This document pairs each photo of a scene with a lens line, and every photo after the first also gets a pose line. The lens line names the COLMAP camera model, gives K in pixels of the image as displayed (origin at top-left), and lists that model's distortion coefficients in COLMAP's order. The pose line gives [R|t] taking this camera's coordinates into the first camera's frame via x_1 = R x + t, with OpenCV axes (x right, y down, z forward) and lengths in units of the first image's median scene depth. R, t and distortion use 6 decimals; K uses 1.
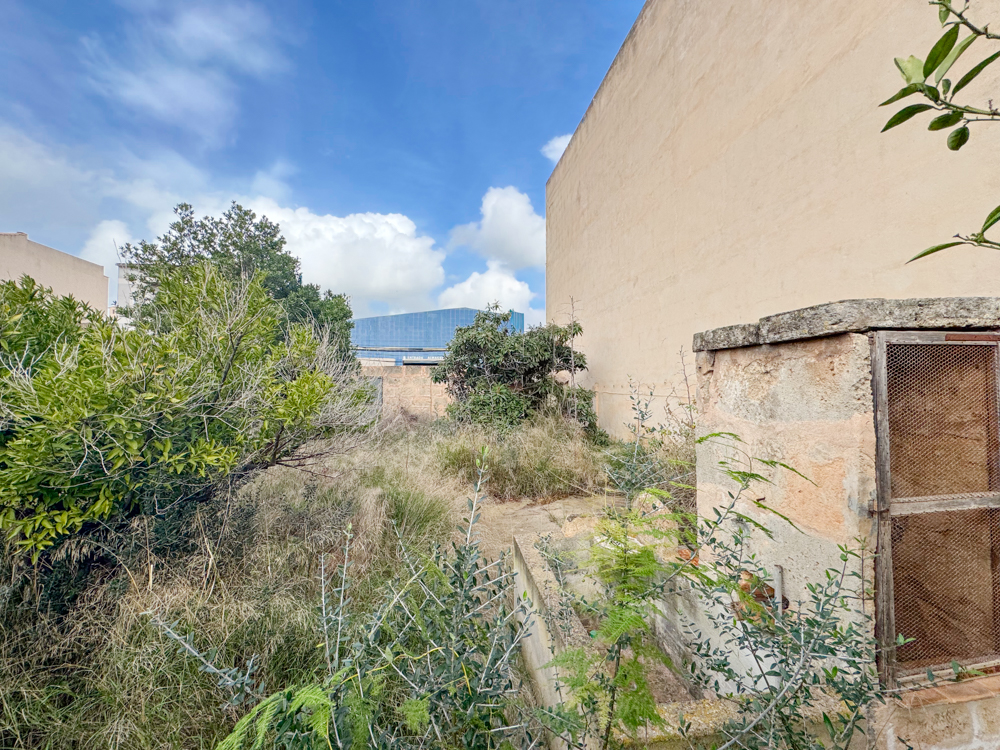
lens RADIAL K [[401.3, 0, 500.0], [0, 401.3, 375.0], [0, 0, 1]] dist [-0.002968, -0.000376]
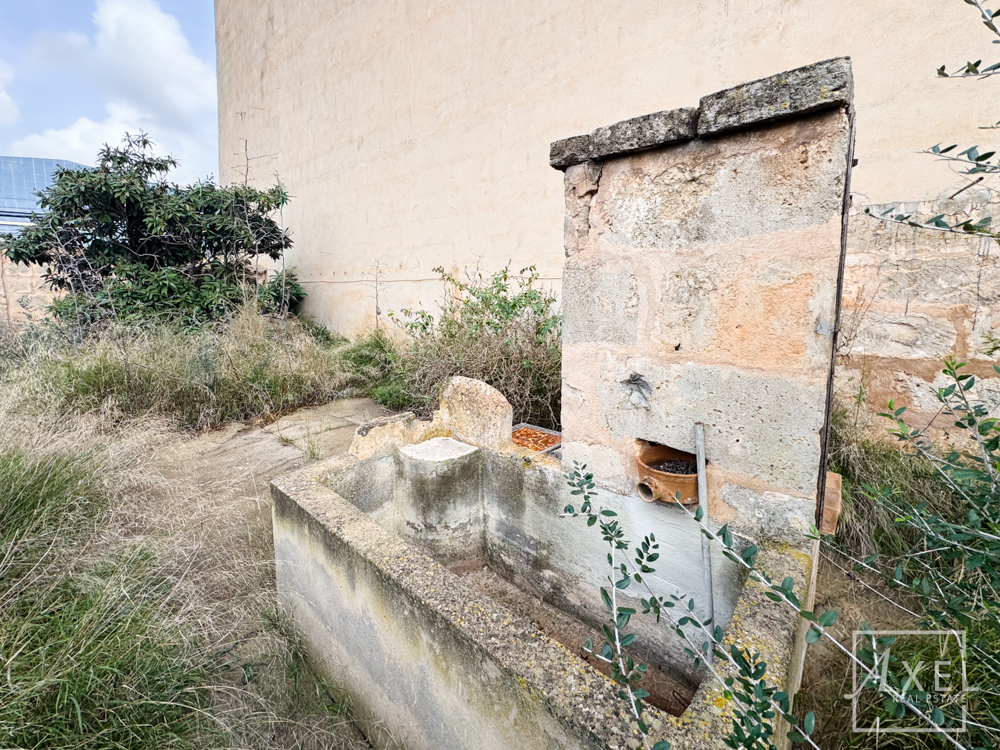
lens RADIAL K [[427.1, 0, 496.9], [0, 427.1, 328.1], [0, 0, 1]] dist [-0.000623, -0.000282]
pose [[0.772052, -0.070783, 0.631605, -0.045714], [-0.010170, 0.992276, 0.123634, 0.054647], [-0.635478, -0.101876, 0.765369, 0.184673]]
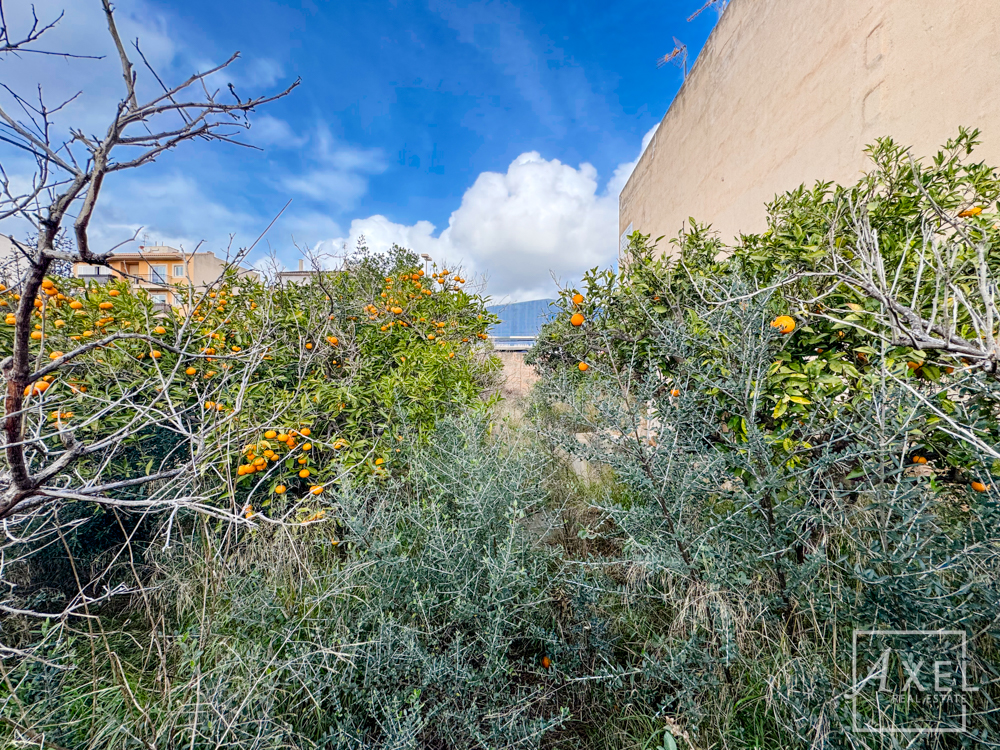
lens RADIAL K [[401.3, 0, 500.0], [0, 401.3, 375.0], [0, 0, 1]] dist [-0.002968, -0.000376]
pose [[0.979022, 0.009697, -0.203524, 0.054584], [-0.002417, 0.999349, 0.035989, 0.007369], [0.203740, -0.034742, 0.978408, -0.678484]]
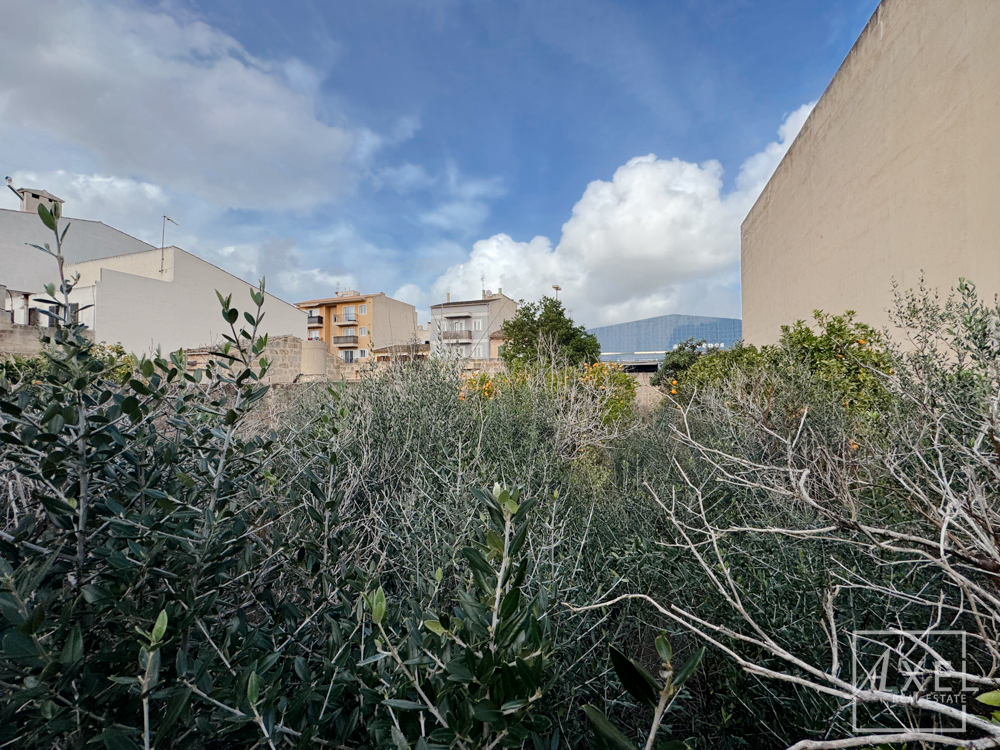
lens RADIAL K [[401.3, 0, 500.0], [0, 401.3, 375.0], [0, 0, 1]] dist [-0.002968, -0.000376]
pose [[0.878611, -0.011766, -0.477393, 0.146363], [0.017075, 0.999831, 0.006783, -0.091784], [0.477233, -0.014111, 0.878664, -1.443669]]
